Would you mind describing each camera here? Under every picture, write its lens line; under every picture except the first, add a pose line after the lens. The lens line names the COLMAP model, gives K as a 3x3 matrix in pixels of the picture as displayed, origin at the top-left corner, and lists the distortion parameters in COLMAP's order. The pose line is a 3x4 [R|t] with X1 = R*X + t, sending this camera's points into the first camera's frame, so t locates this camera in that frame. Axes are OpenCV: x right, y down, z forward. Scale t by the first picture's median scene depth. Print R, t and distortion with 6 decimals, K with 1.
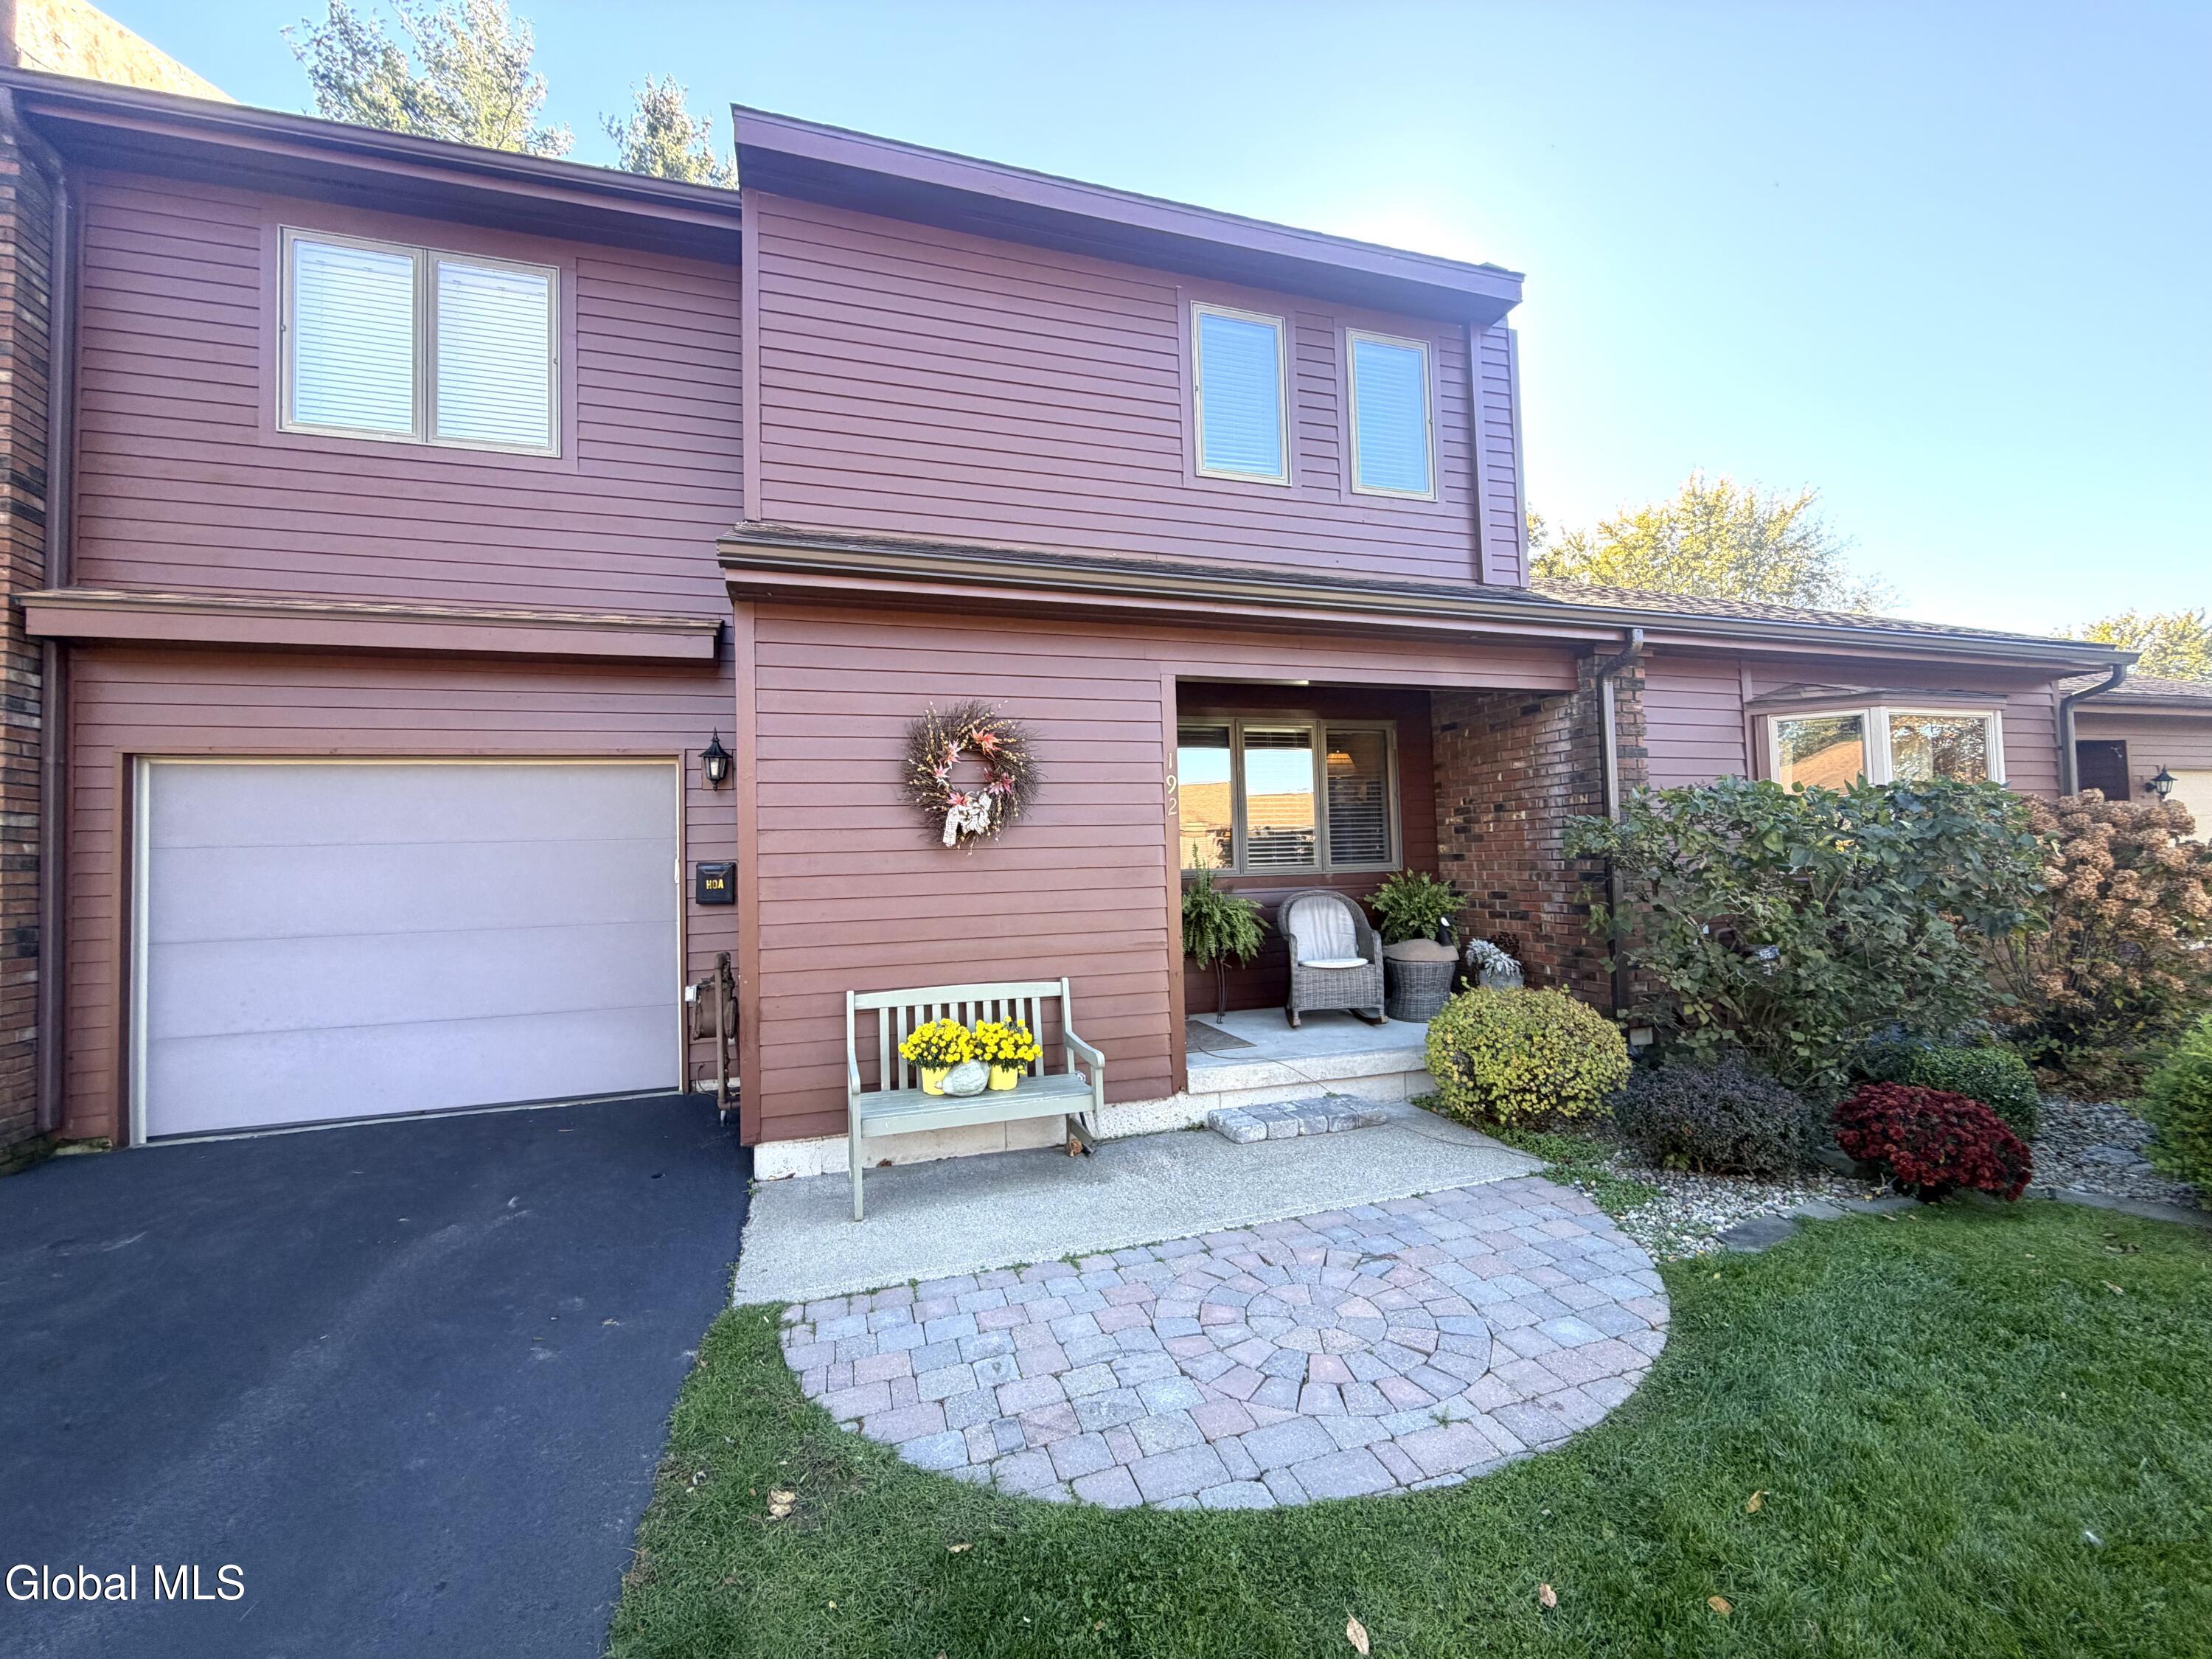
lens RADIAL K [[879.8, 0, 1100.8], [0, 879.8, 826.2], [0, 0, 1]] dist [-0.001077, 0.000221]
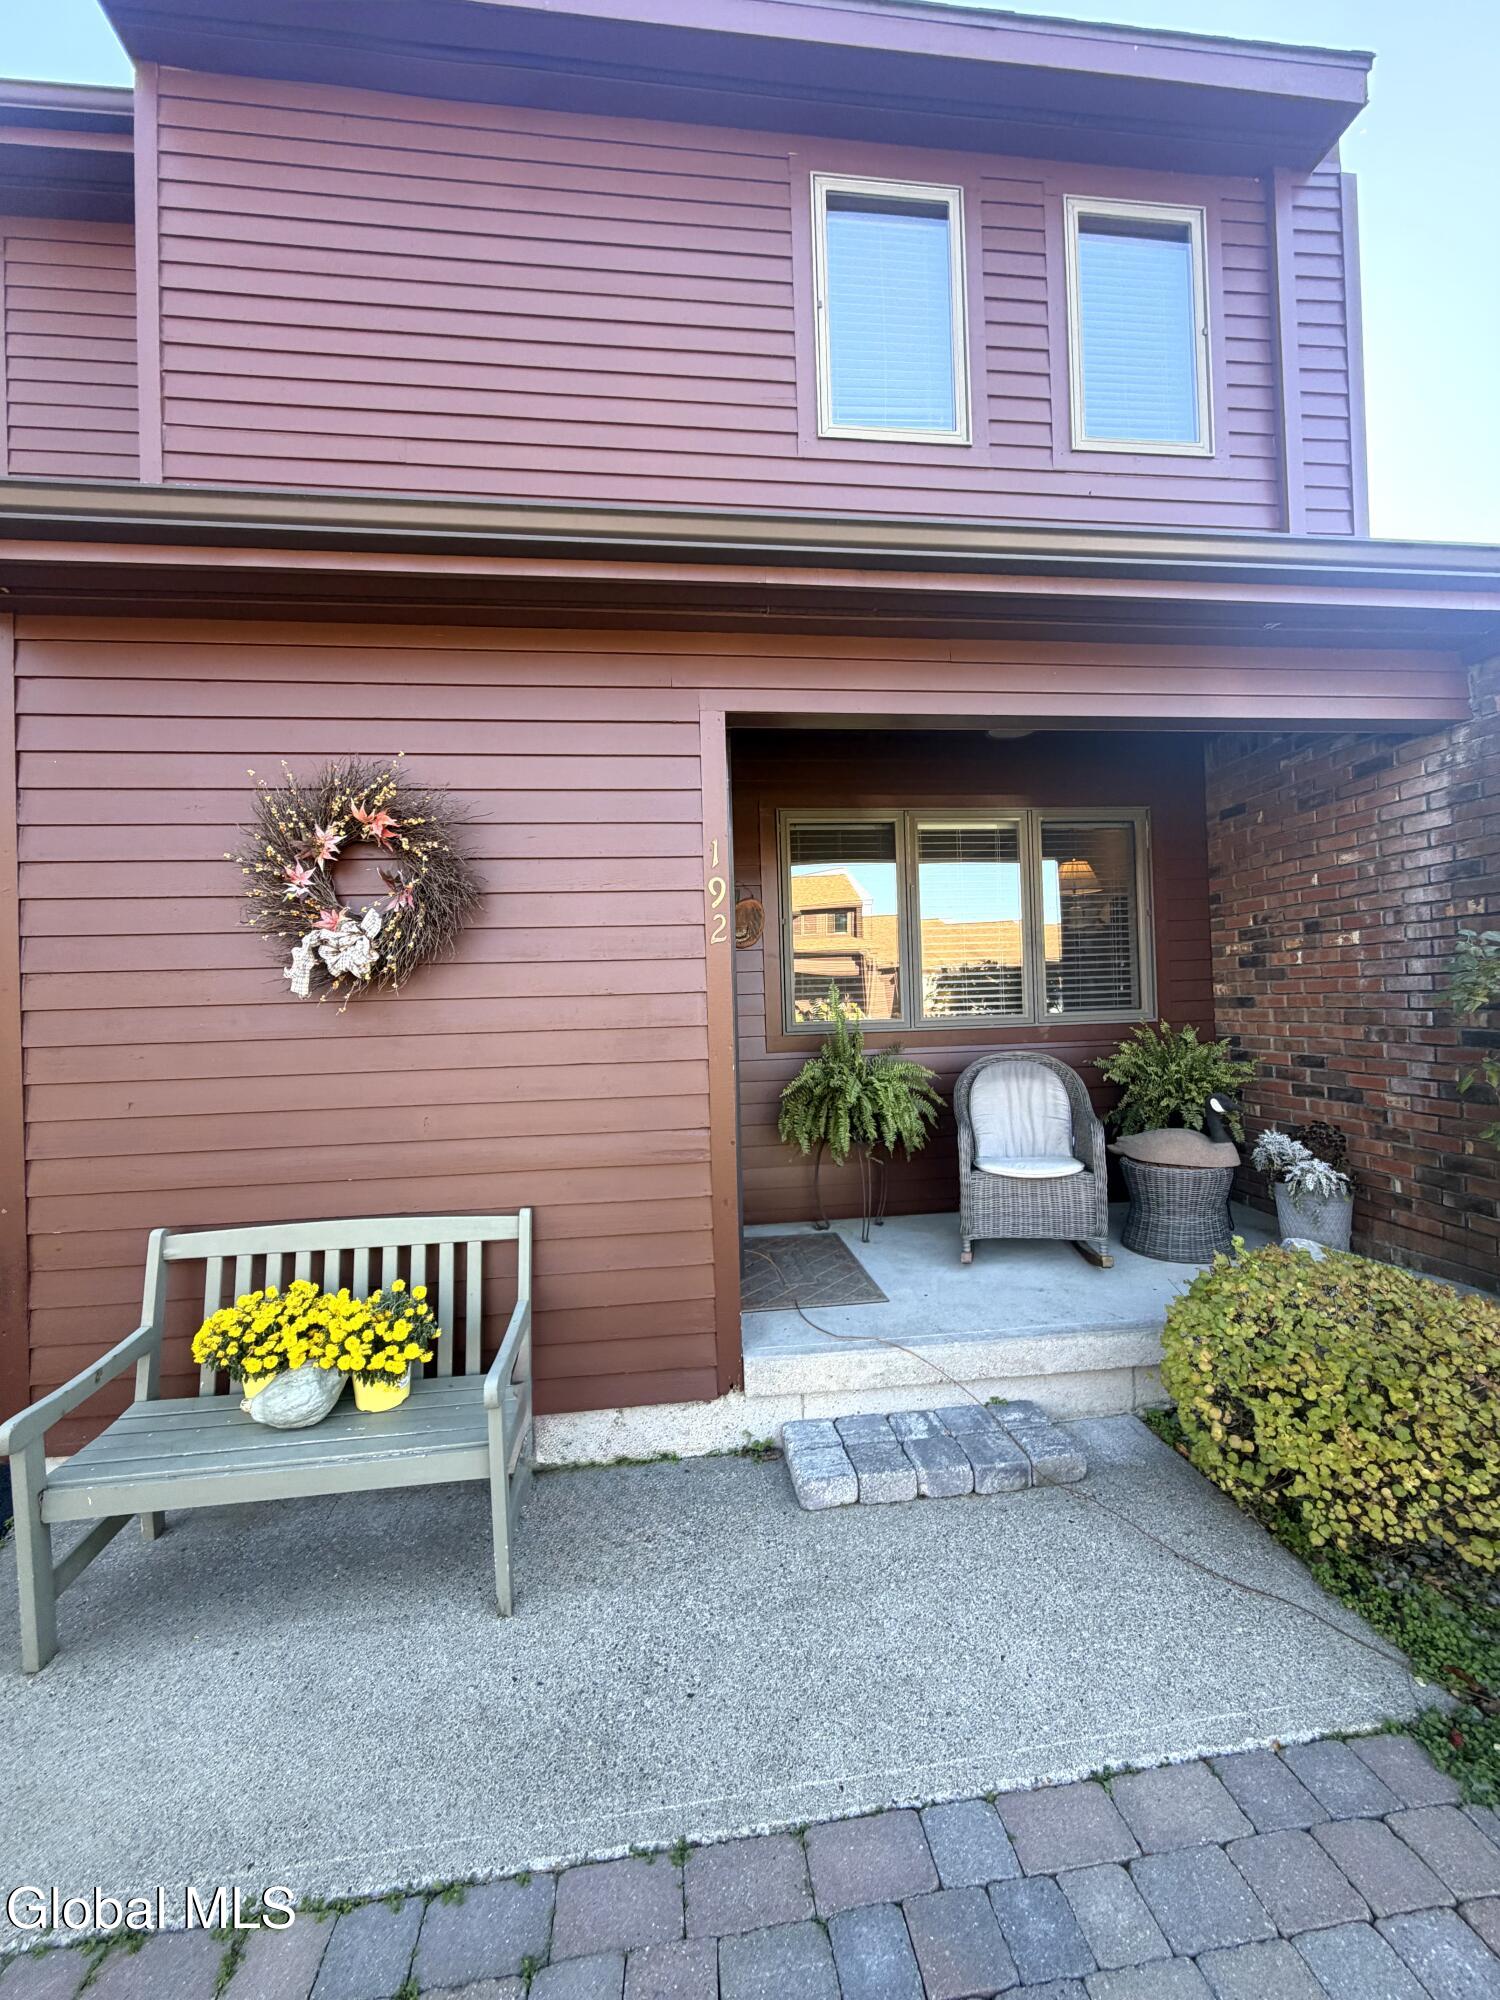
lens RADIAL K [[795.5, 0, 748.8], [0, 795.5, 996.5], [0, 0, 1]] dist [-0.001077, 0.000221]
pose [[0.982683, -0.003412, -0.185264, 0.194386], [0.010791, 0.999187, 0.038838, 0.003503], [0.184981, -0.040165, 0.981921, 0.439870]]
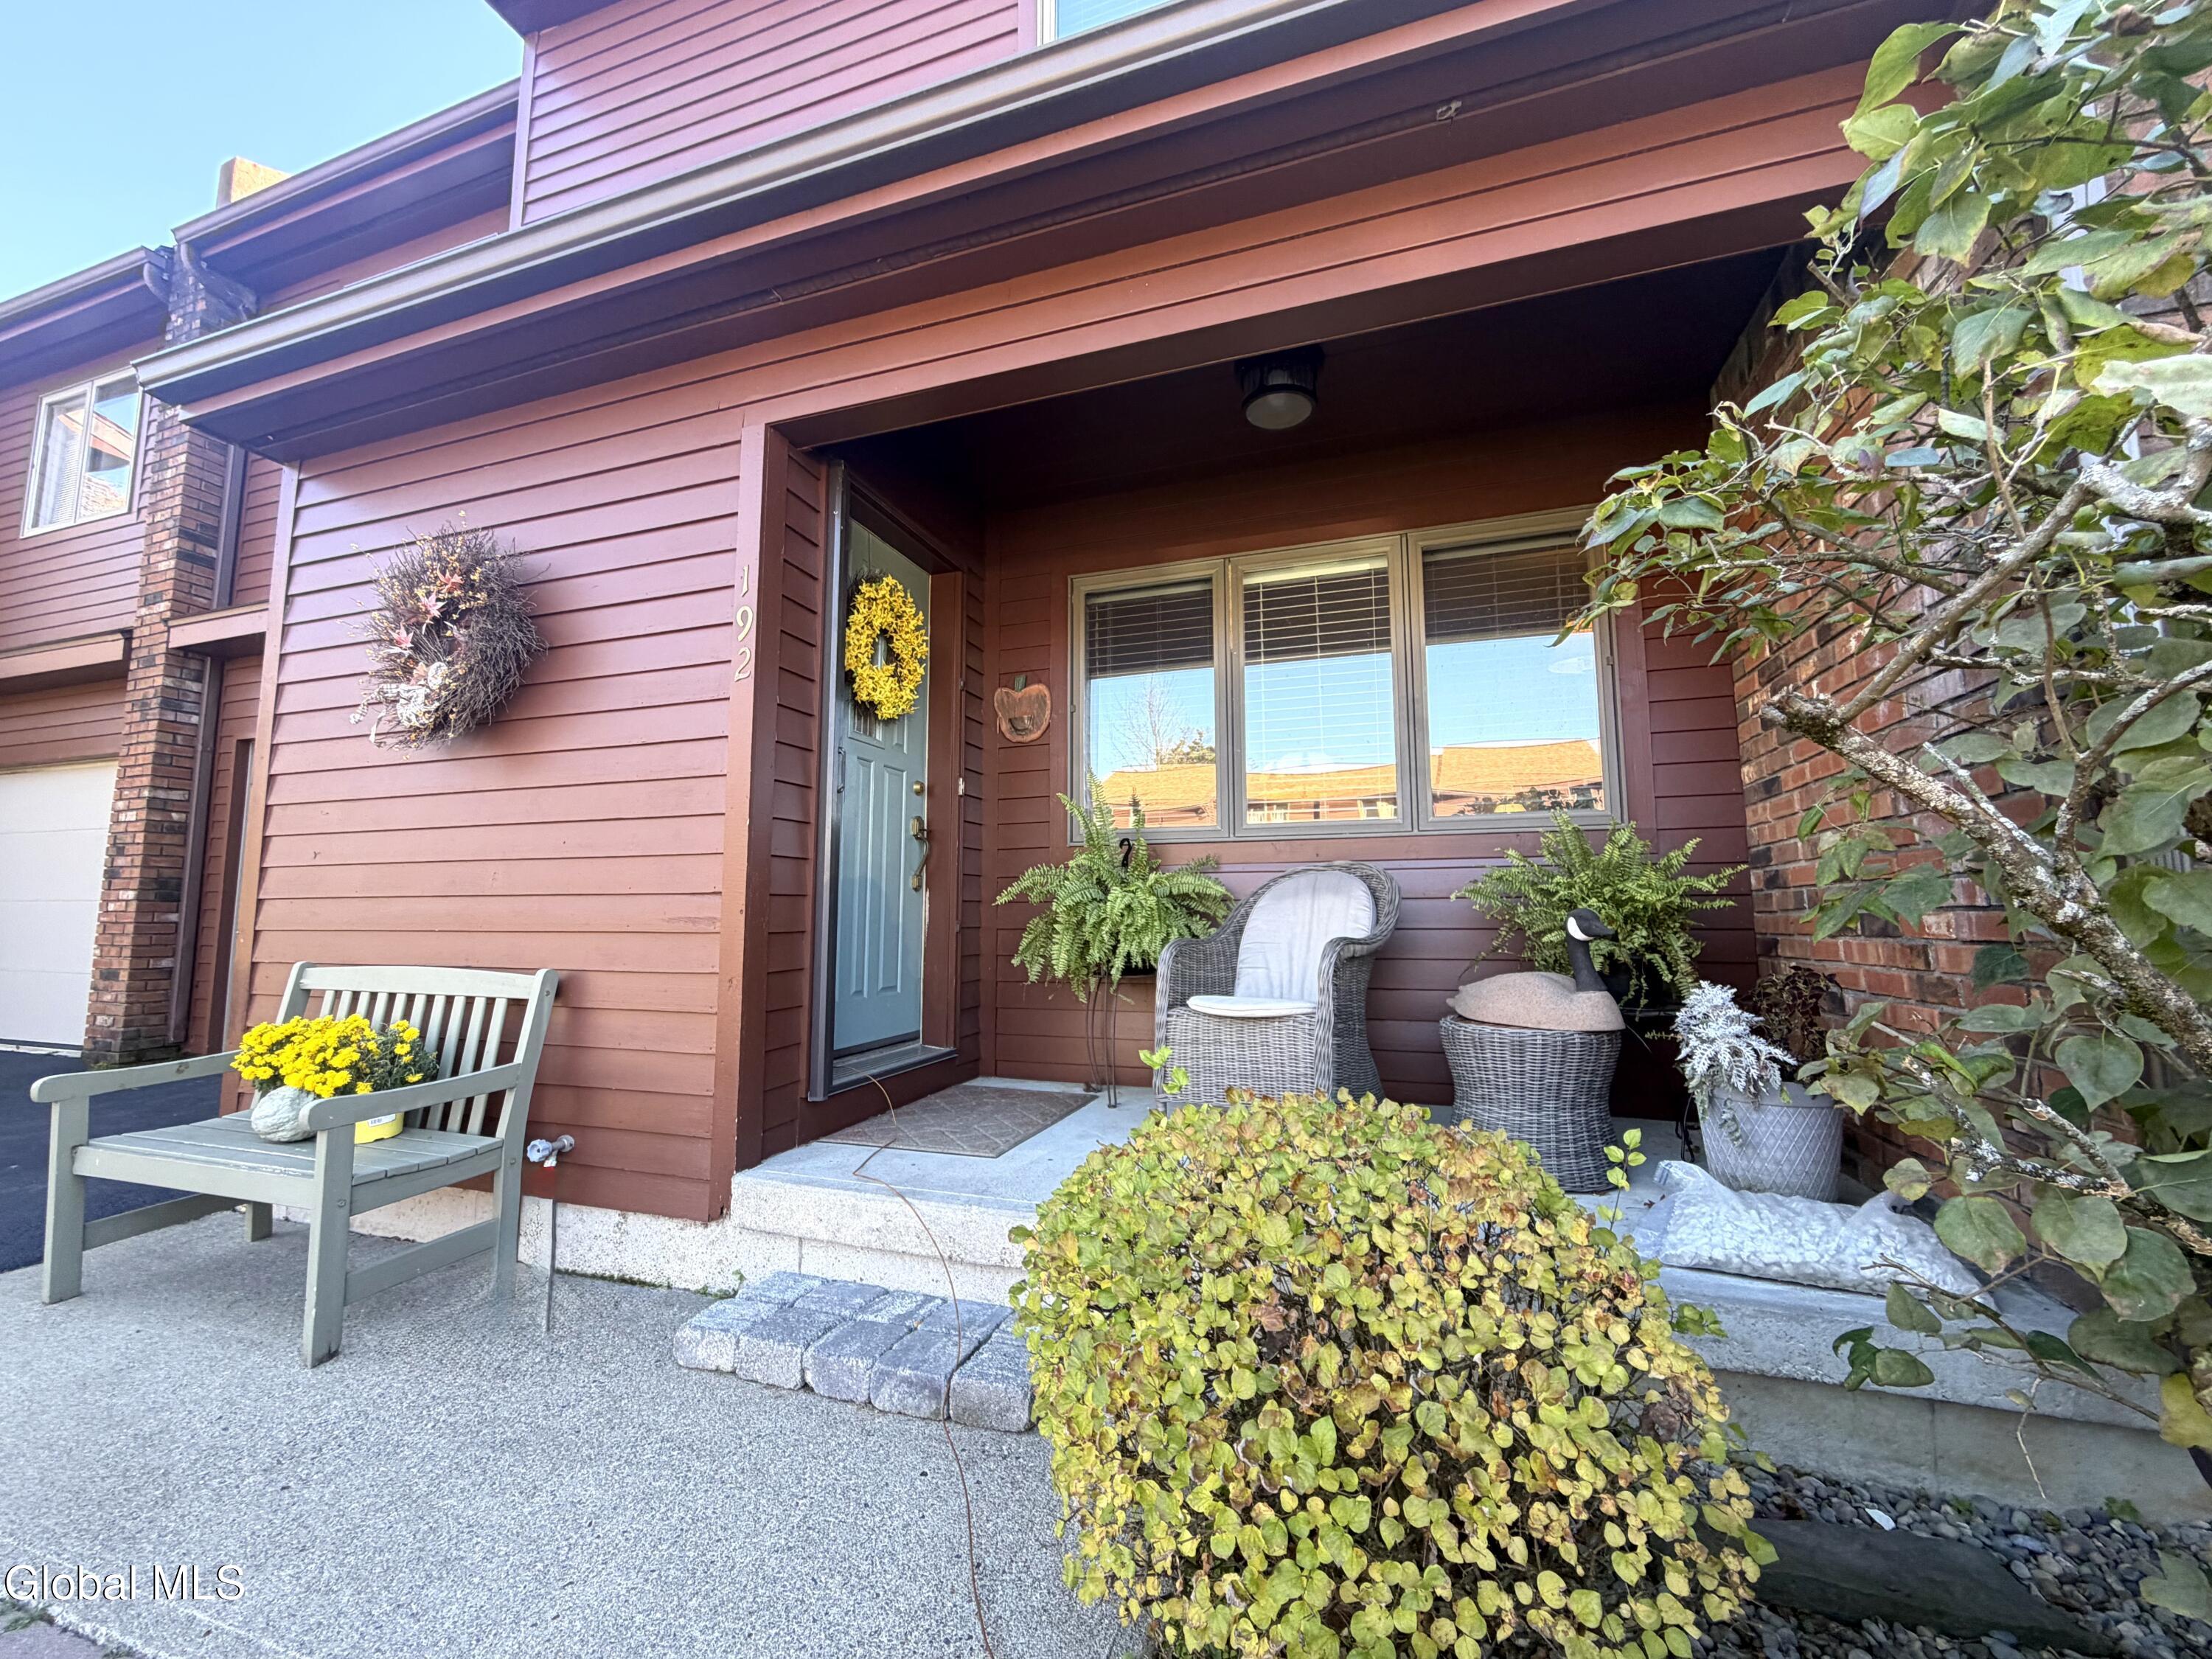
lens RADIAL K [[879.8, 0, 1099.1], [0, 879.8, 829.3], [0, 0, 1]] dist [-0.001077, 0.000221]
pose [[0.806818, -0.033070, -0.589874, 0.536819], [0.003533, 0.998684, -0.051156, 0.100068], [0.590790, 0.039190, 0.805873, 0.671103]]
